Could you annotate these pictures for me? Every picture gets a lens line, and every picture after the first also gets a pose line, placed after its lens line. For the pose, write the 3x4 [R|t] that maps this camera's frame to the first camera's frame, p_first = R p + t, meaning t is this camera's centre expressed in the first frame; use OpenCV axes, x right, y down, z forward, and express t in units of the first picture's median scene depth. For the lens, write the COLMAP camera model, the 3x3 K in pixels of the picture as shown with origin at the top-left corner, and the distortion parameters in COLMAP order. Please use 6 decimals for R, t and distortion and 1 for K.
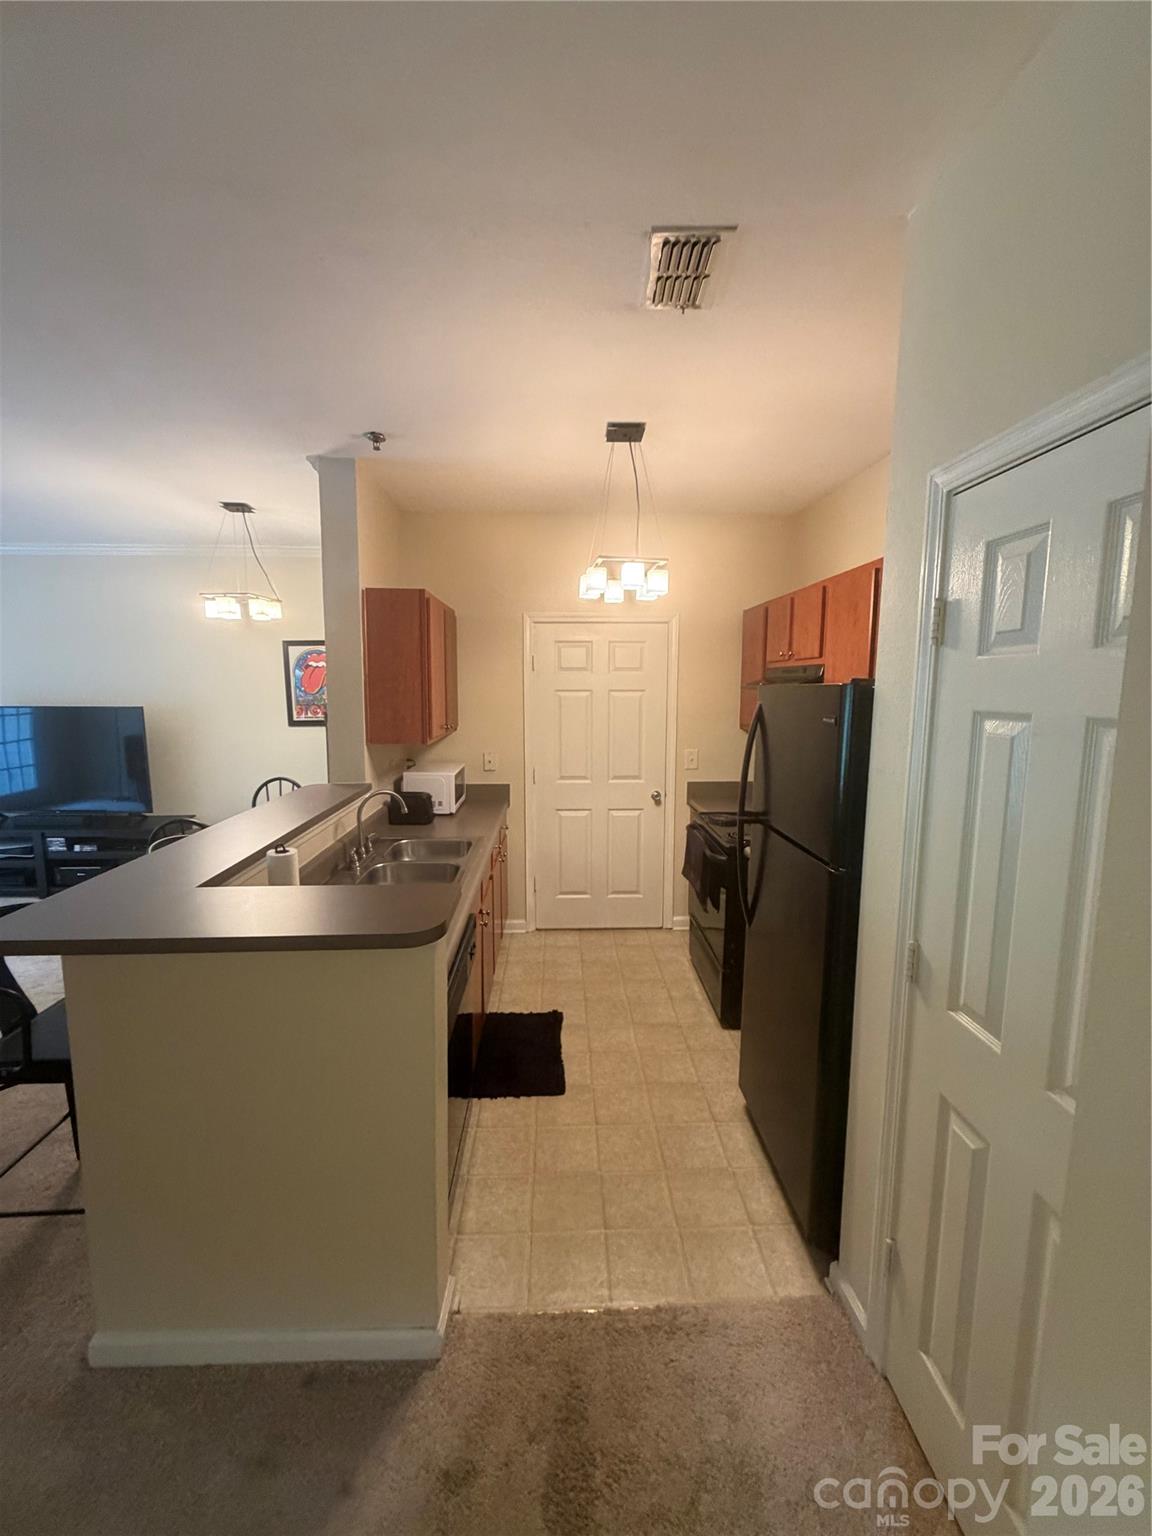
lens RADIAL K [[610.3, 0, 571.3], [0, 610.3, 762.2], [0, 0, 1]] dist [-0.002593, 0.000770]
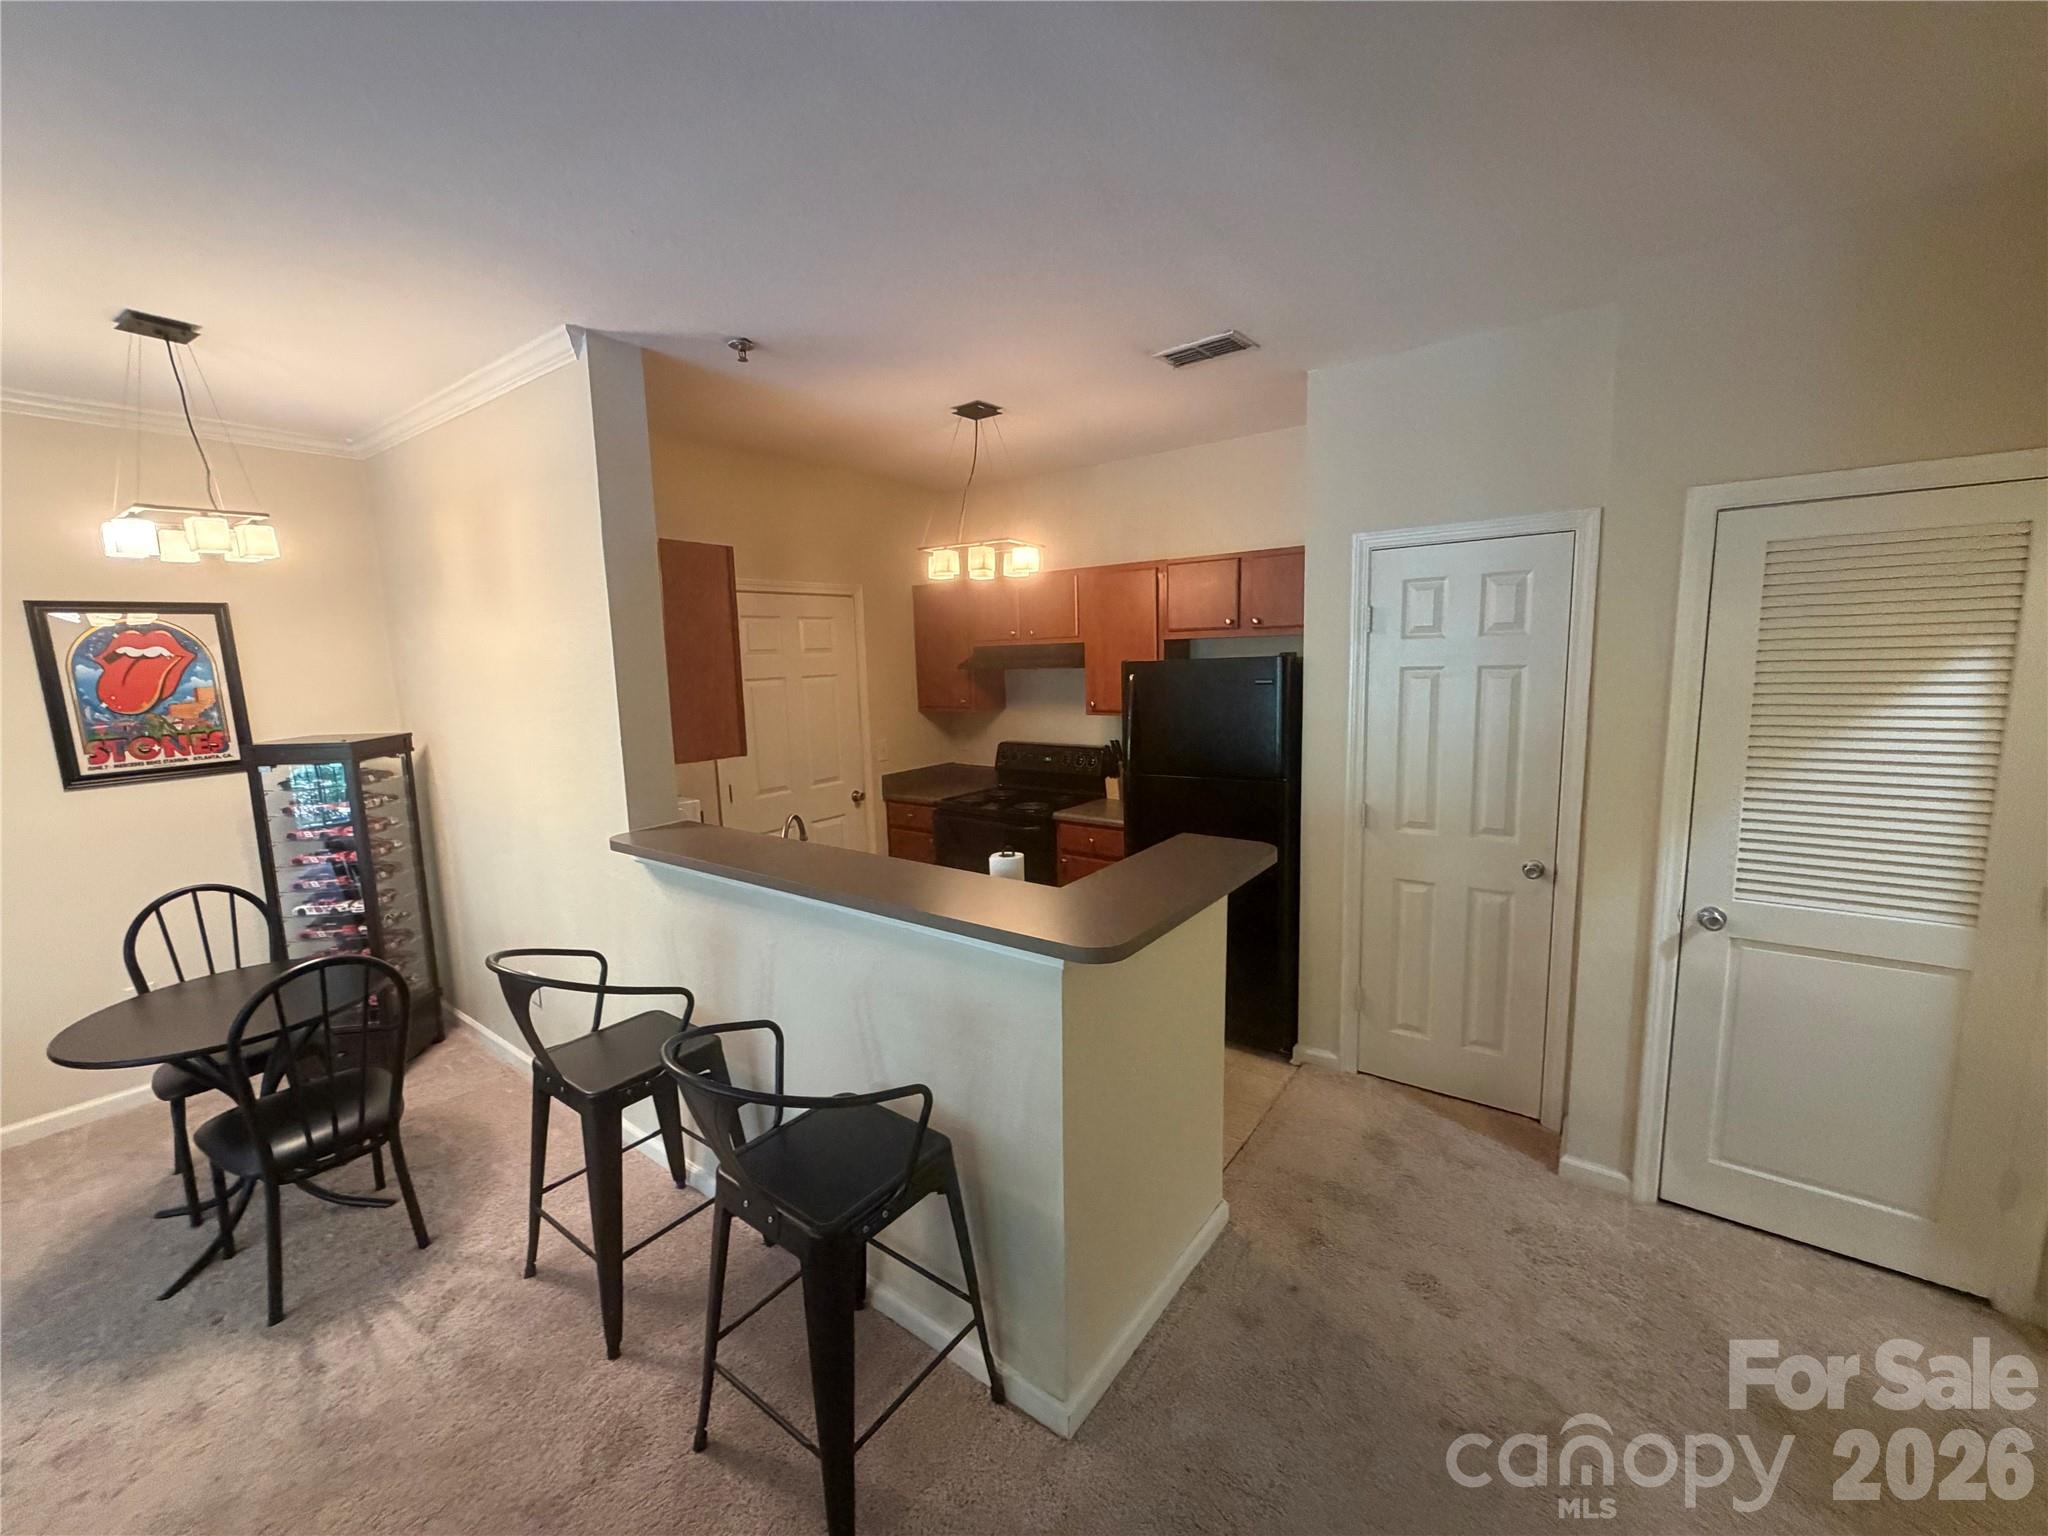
lens RADIAL K [[813.7, 0, 1012.2], [0, 813.7, 768.9], [0, 0, 1]] dist [-0.002593, 0.000770]
pose [[0.631881, -0.128121, 0.764403, -0.521148], [0.131128, 0.989697, 0.057488, -0.018190], [-0.763893, 0.063909, 0.642171, 0.080444]]
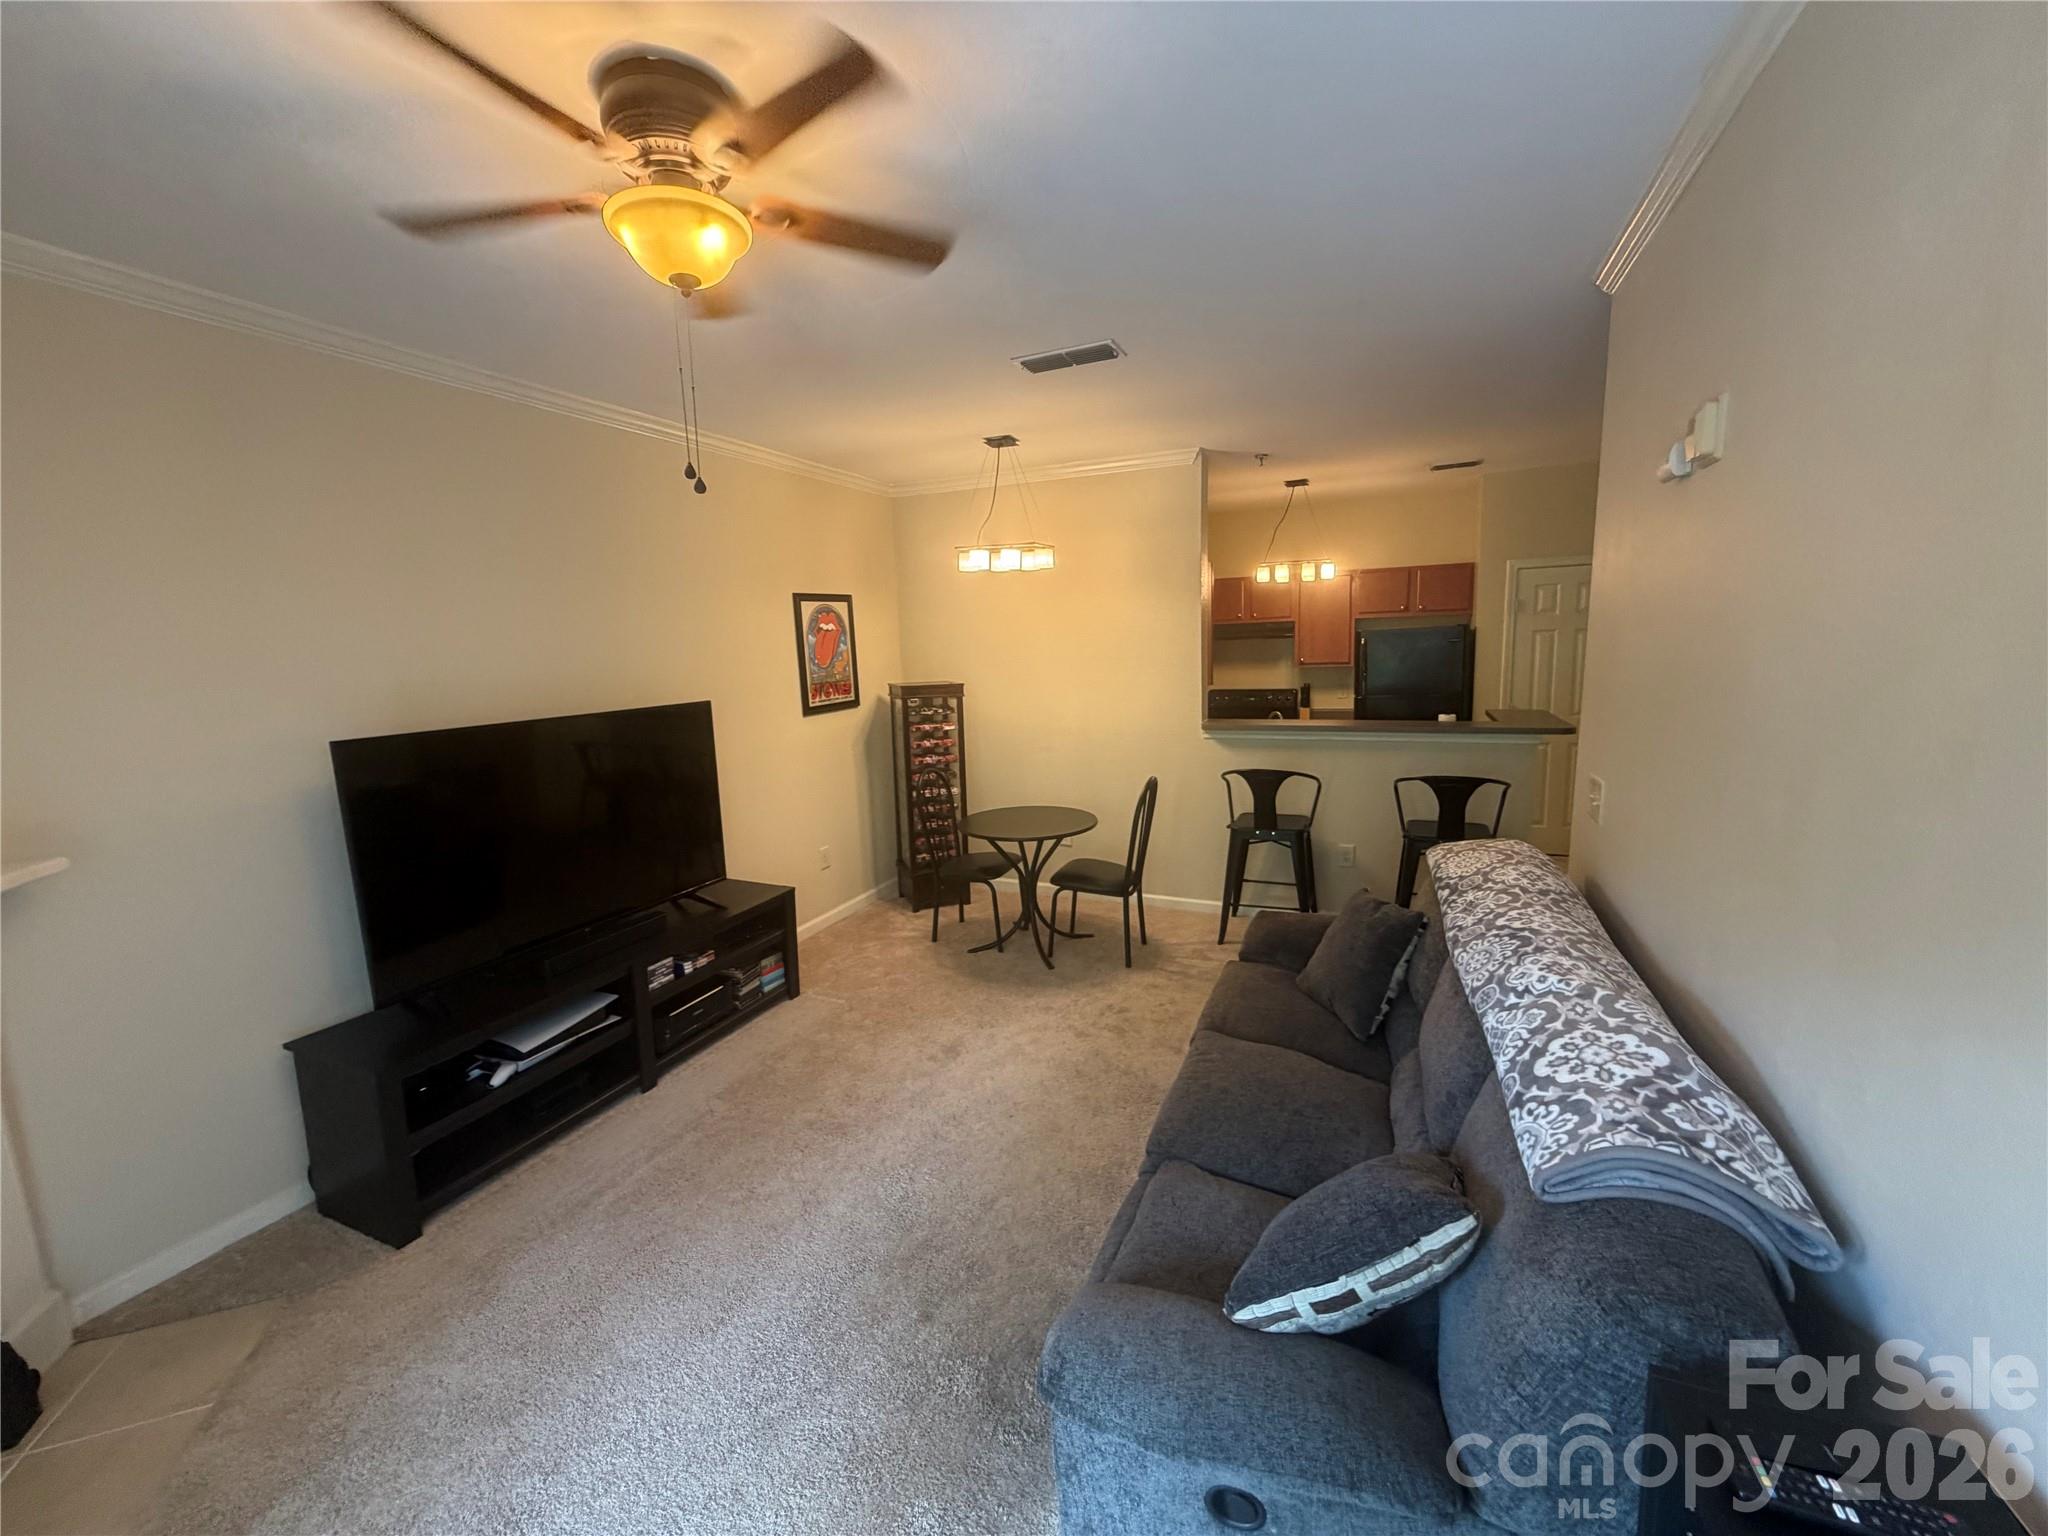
lens RADIAL K [[813.7, 0, 1016.2], [0, 813.7, 768.9], [0, 0, 1]] dist [-0.002593, 0.000770]
pose [[0.452434, -0.161743, 0.877008, -1.287699], [0.156800, 0.982523, 0.100312, -0.059810], [-0.877905, 0.092130, 0.469889, 0.386078]]
